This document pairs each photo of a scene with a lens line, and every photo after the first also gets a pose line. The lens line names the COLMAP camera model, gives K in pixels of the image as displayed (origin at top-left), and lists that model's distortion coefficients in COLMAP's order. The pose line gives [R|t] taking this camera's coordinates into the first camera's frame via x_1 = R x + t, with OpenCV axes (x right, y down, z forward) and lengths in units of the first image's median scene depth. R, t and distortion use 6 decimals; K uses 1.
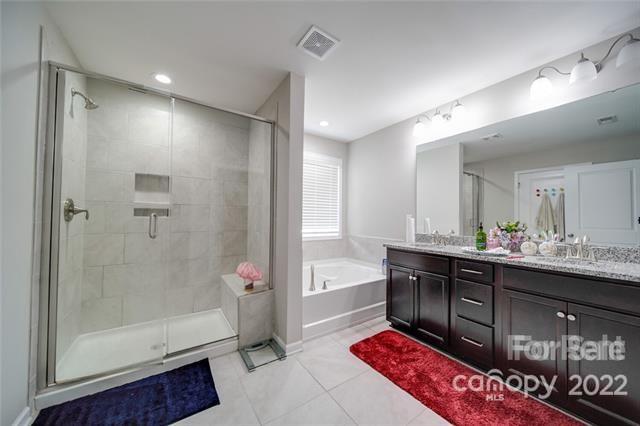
lens RADIAL K [[226.5, 0, 320.9], [0, 226.5, 213.2], [0, 0, 1]] dist [-0.001301, -0.000177]
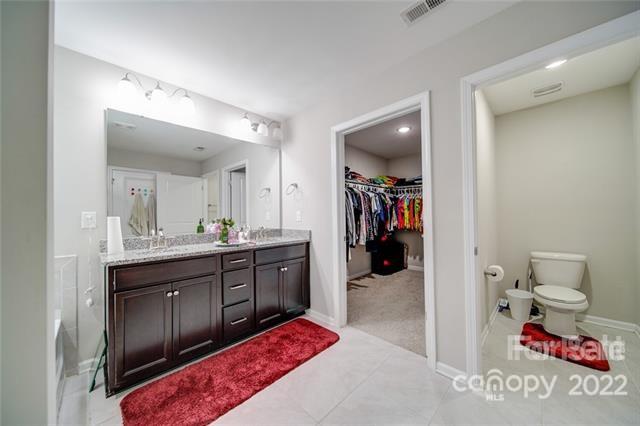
lens RADIAL K [[226.5, 0, 320.9], [0, 226.5, 213.2], [0, 0, 1]] dist [-0.001301, -0.000177]
pose [[-0.187154, -0.001733, 0.982329, -0.441278], [-0.006307, 0.999980, 0.000563, 0.007271], [-0.982310, -0.006090, -0.187162, 0.640465]]
